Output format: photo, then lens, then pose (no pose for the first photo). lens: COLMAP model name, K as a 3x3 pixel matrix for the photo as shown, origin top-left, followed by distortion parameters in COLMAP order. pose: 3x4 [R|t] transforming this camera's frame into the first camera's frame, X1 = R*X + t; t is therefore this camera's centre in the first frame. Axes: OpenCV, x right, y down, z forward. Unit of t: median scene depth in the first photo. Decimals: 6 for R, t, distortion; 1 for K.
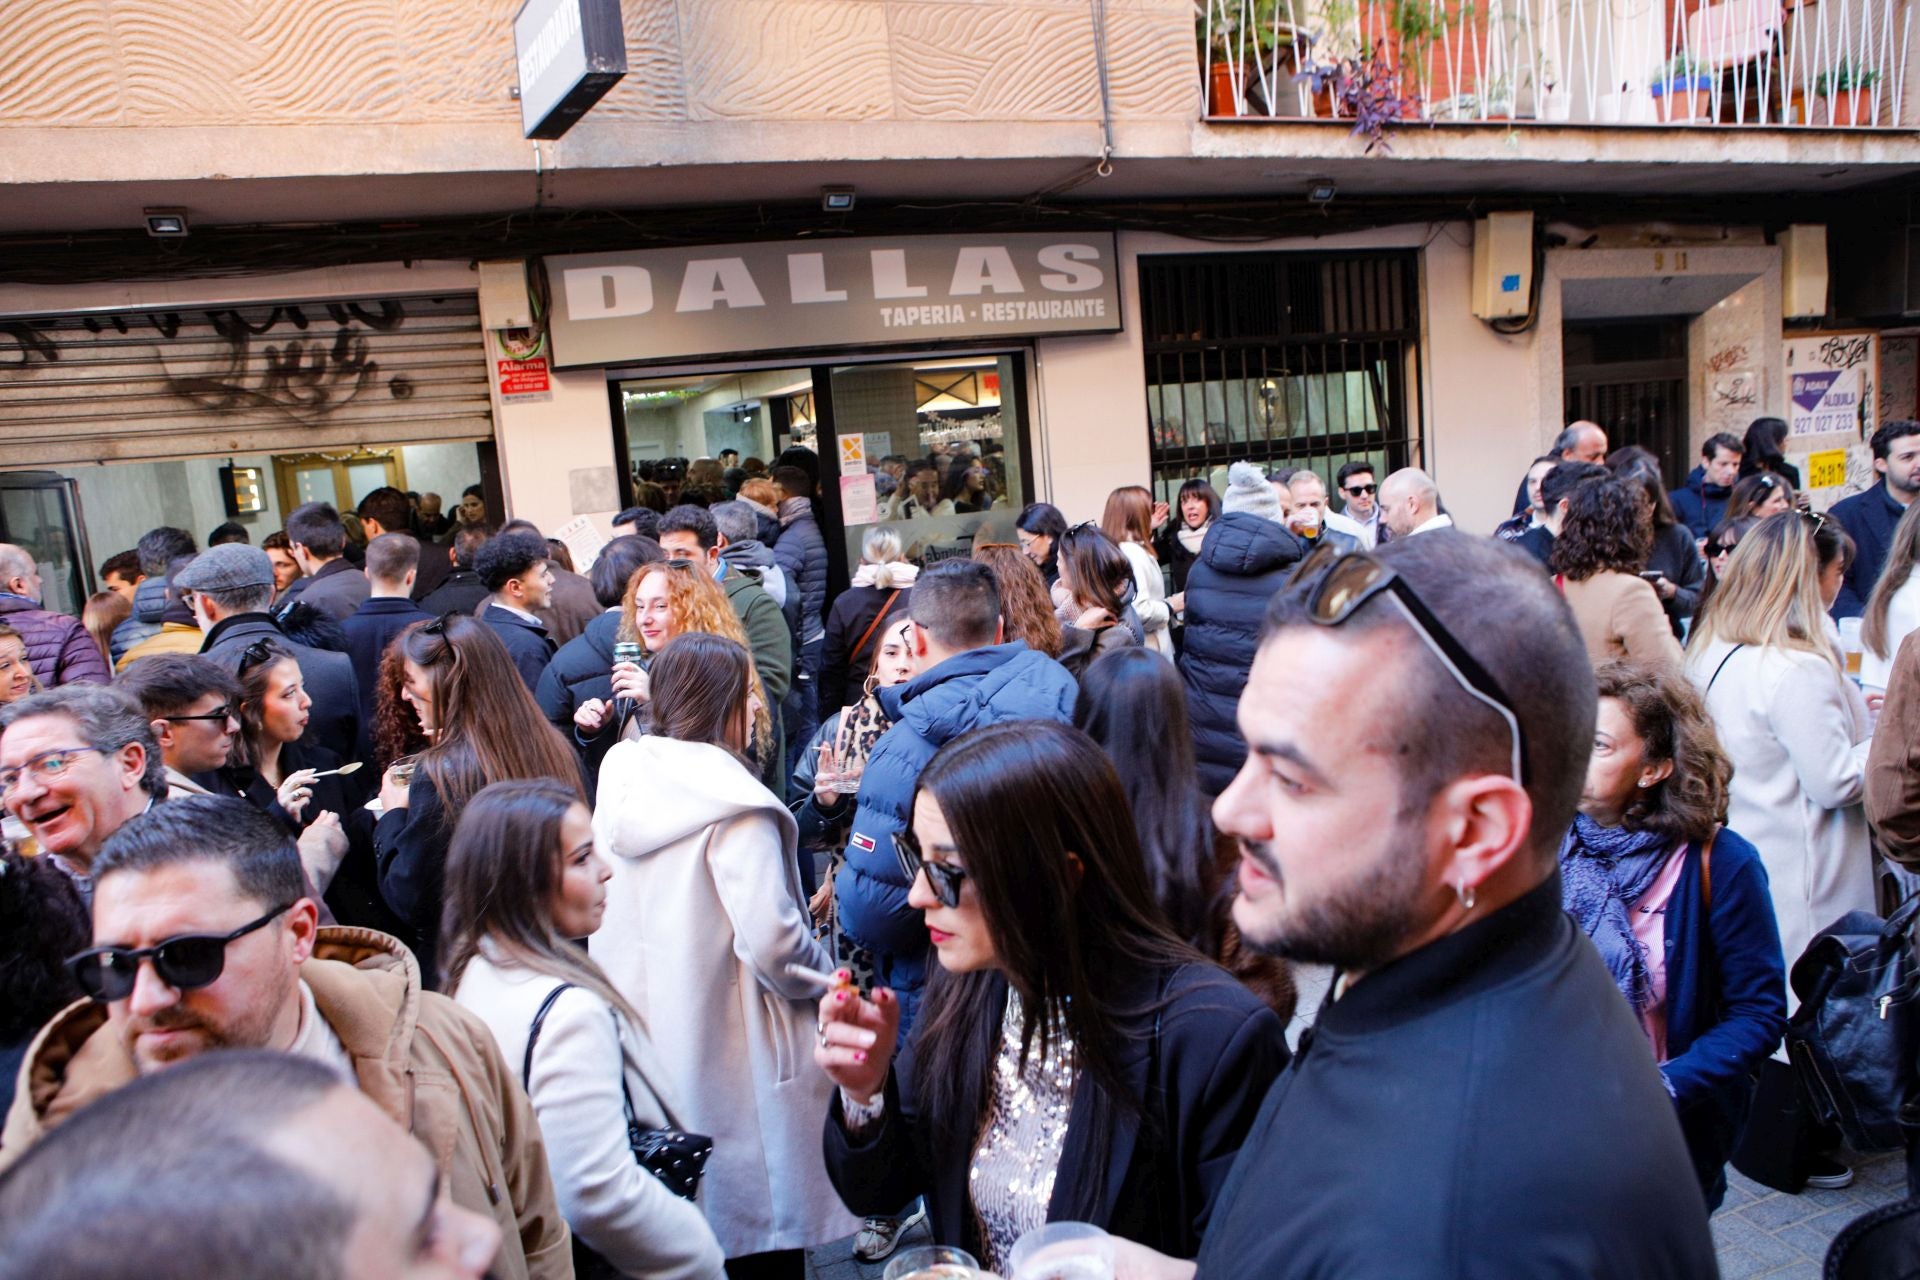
lens RADIAL K [[1330.3, 0, 960.0], [0, 1330.3, 640.0], [0, 0, 1]] dist [-0.092898, 0.062699]
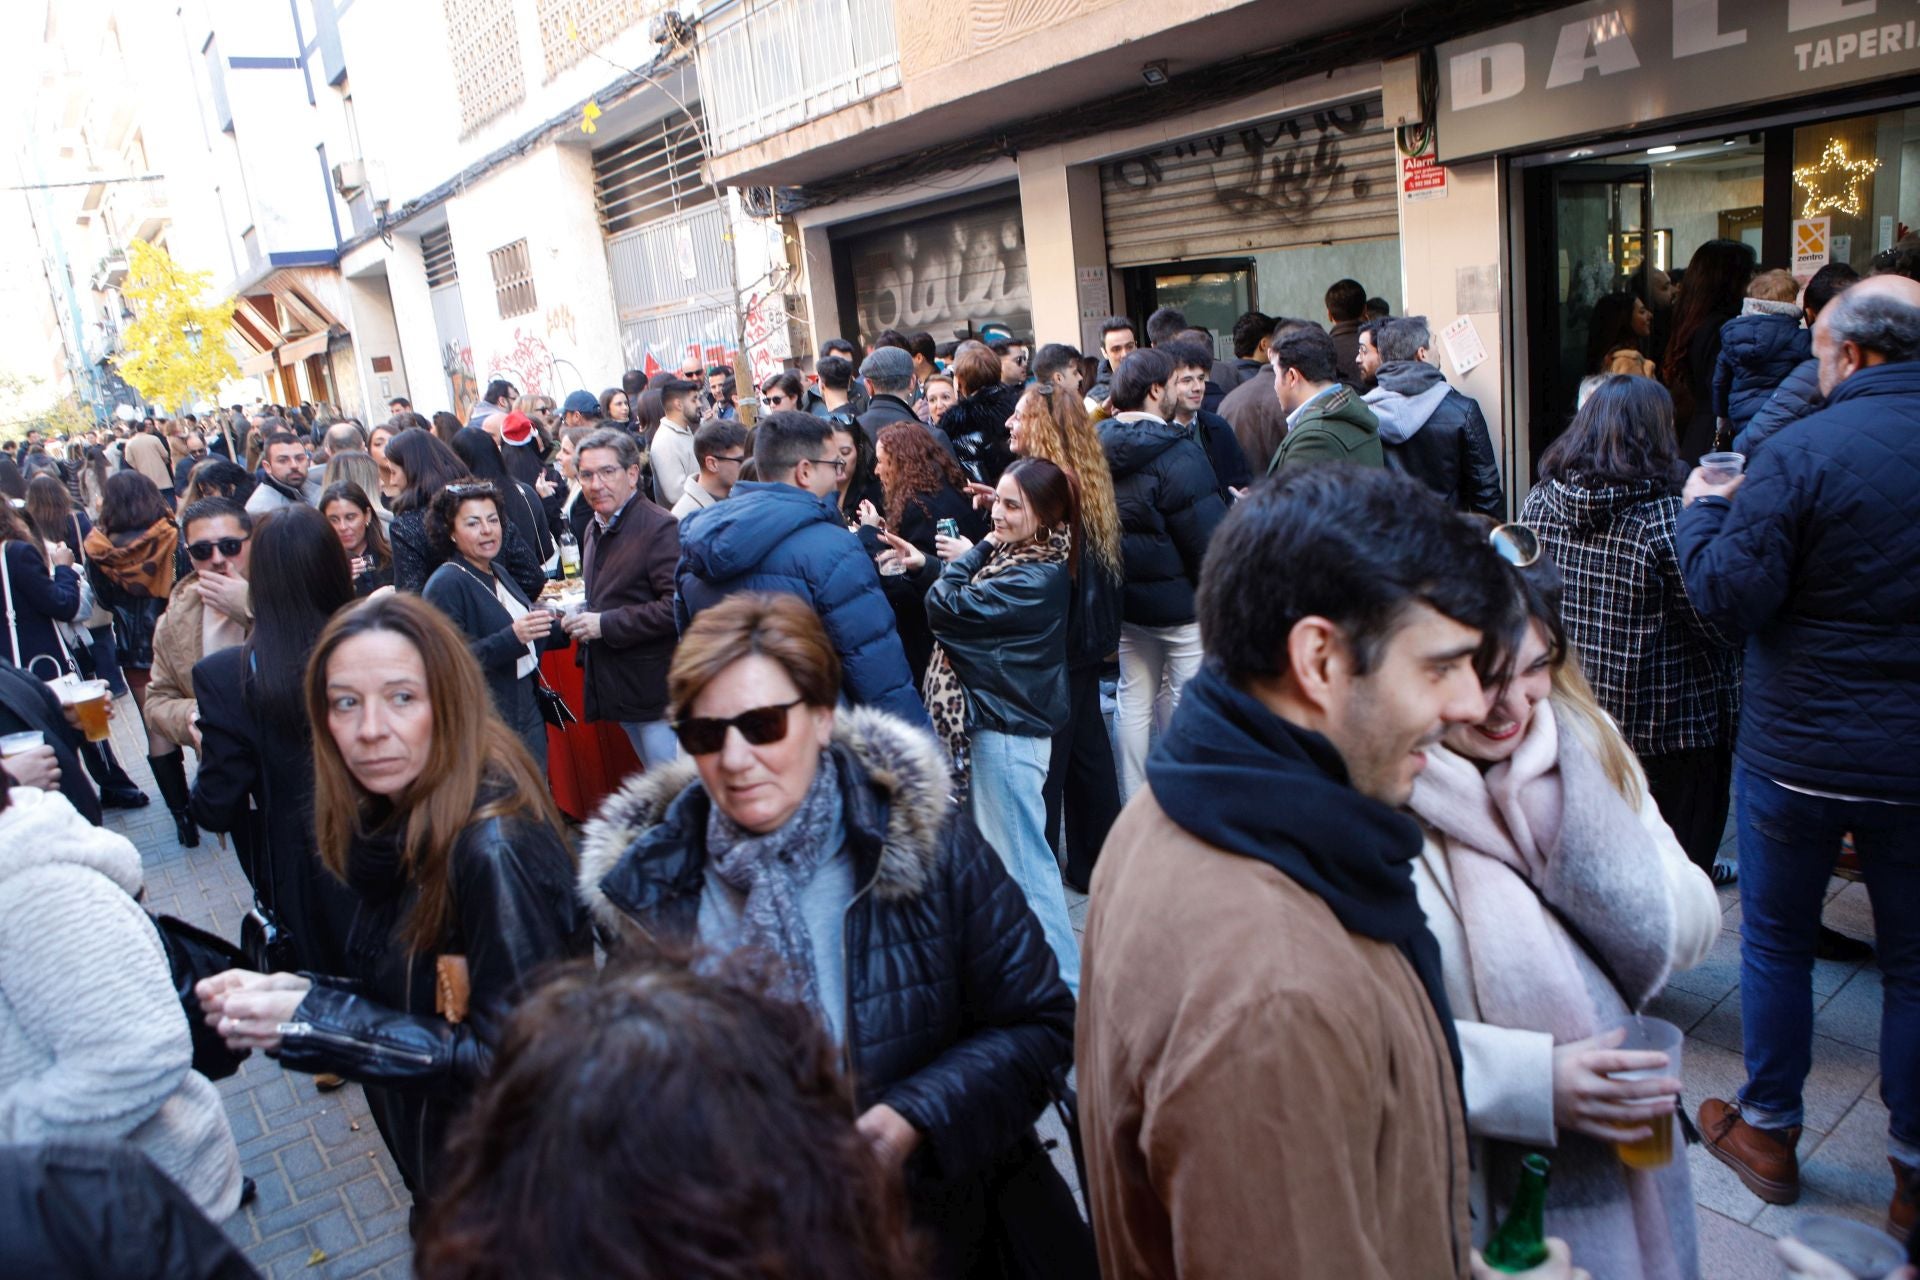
lens RADIAL K [[1330.3, 0, 960.0], [0, 1330.3, 640.0], [0, 0, 1]] dist [-0.092898, 0.062699]
pose [[0.292530, 0.267412, -0.918105, 0.579123], [-0.072583, 0.963543, 0.257520, -0.088442], [0.953498, -0.008694, 0.301275, 0.362487]]
